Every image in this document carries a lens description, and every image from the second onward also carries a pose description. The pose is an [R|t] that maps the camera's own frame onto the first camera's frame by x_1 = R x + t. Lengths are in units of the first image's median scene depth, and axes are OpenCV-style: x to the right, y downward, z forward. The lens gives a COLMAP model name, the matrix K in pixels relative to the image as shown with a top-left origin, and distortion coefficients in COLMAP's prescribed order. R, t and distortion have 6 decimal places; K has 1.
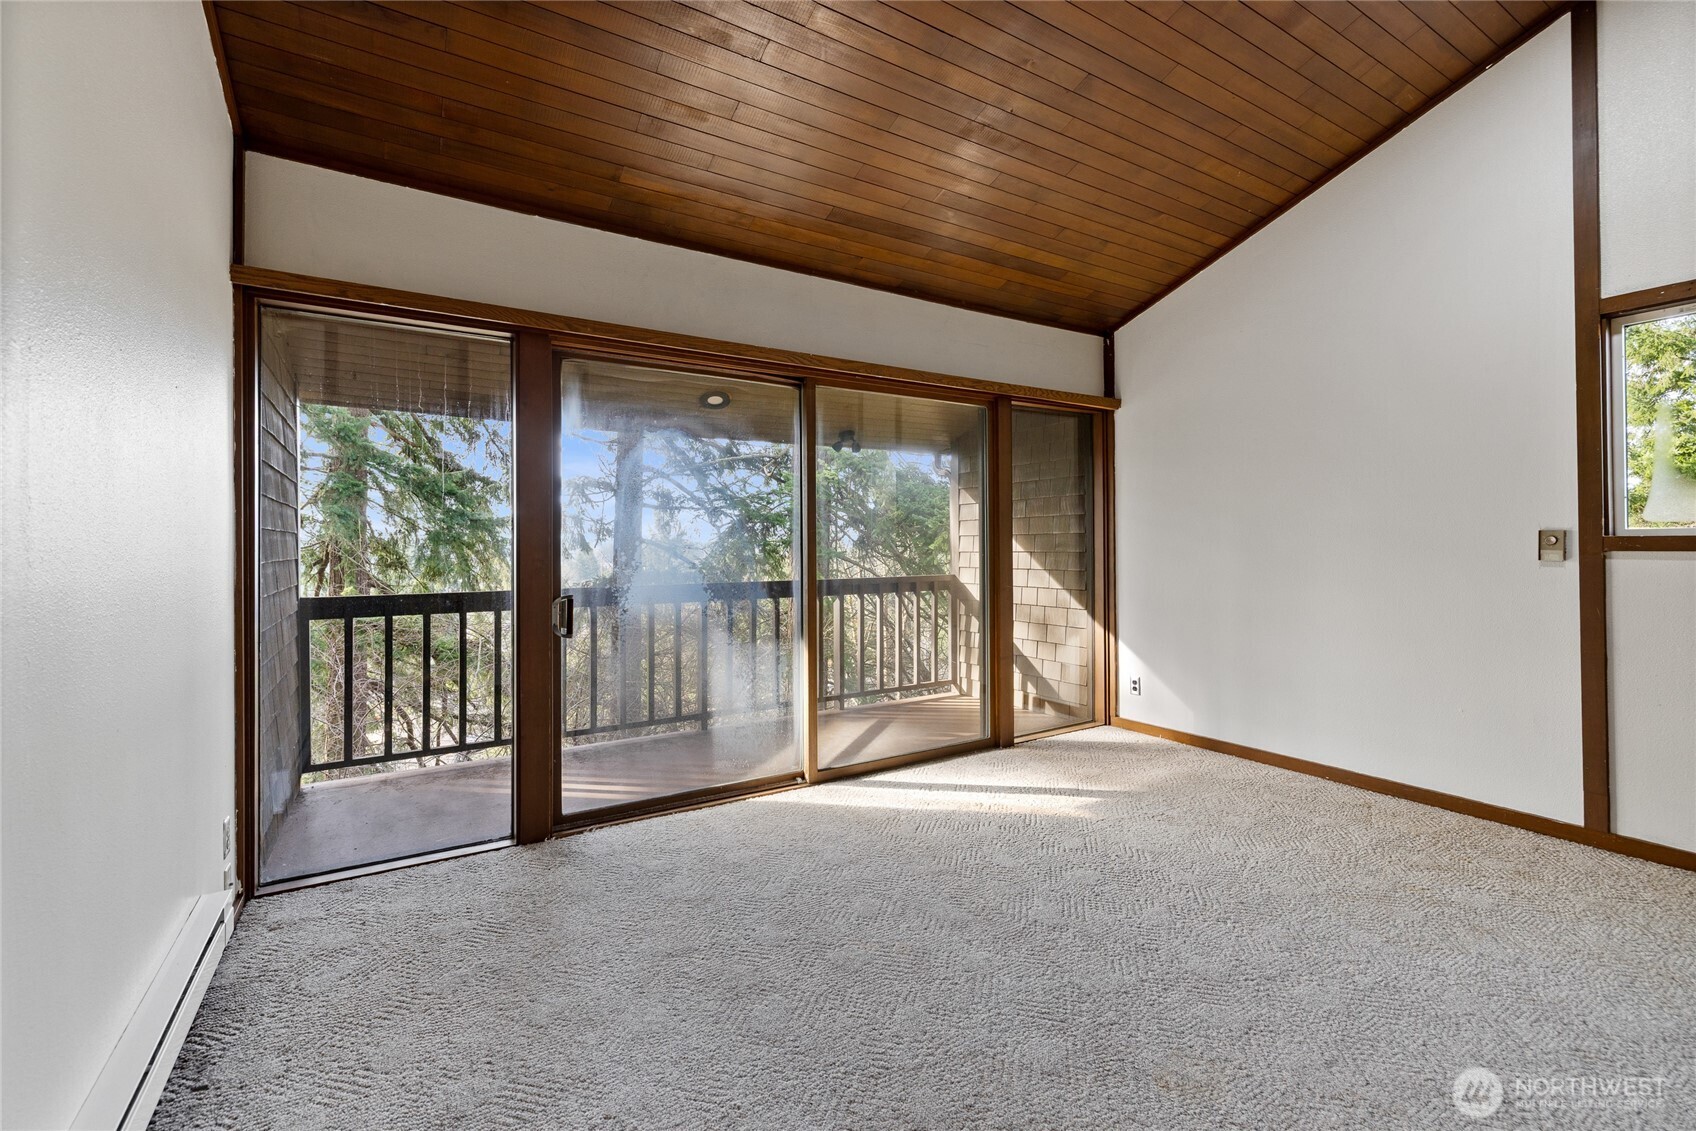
lens RADIAL K [[738.1, 0, 843.3], [0, 738.1, 542.0], [0, 0, 1]] dist [-0.000346, 0.000146]
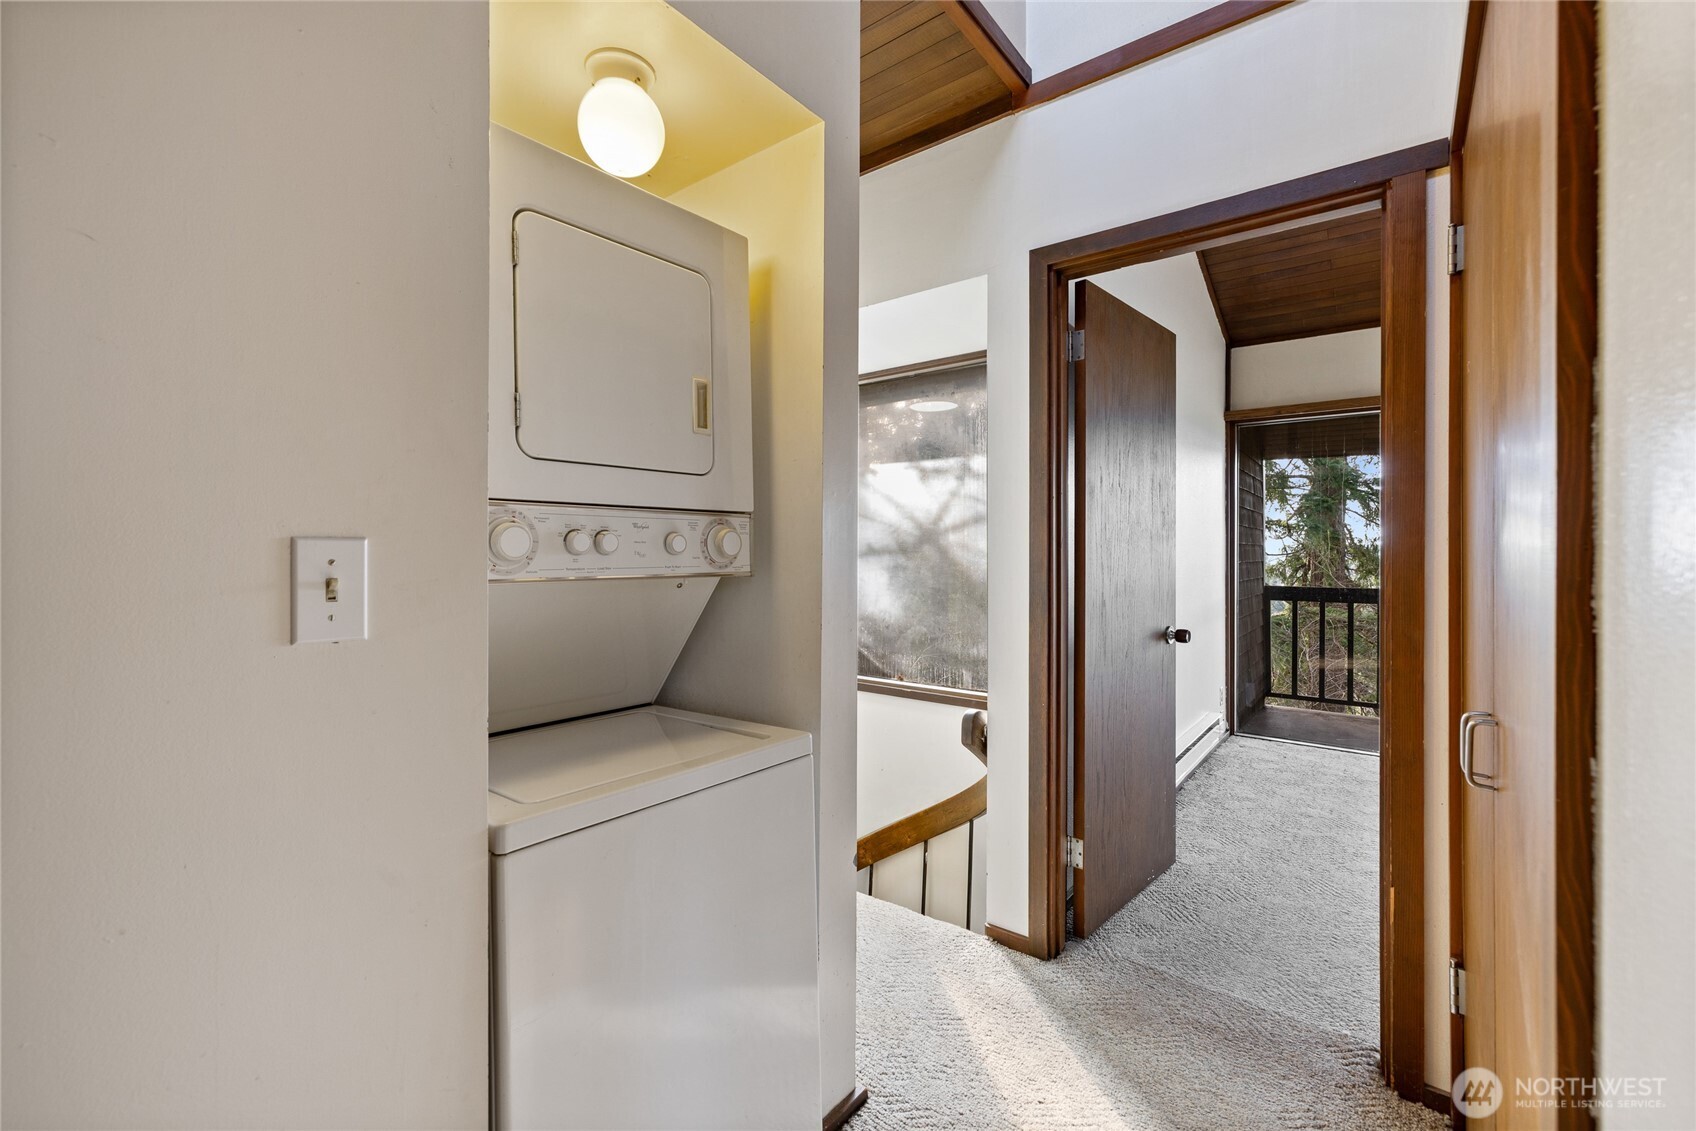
lens RADIAL K [[710.7, 0, 833.8], [0, 710.7, 557.9], [0, 0, 1]] dist [-0.002388, 0.000240]
pose [[0.354573, 0.009961, -0.934975, 0.465701], [0.002398, 0.999930, 0.011563, -0.005176], [0.935025, -0.006342, 0.354524, -0.525219]]
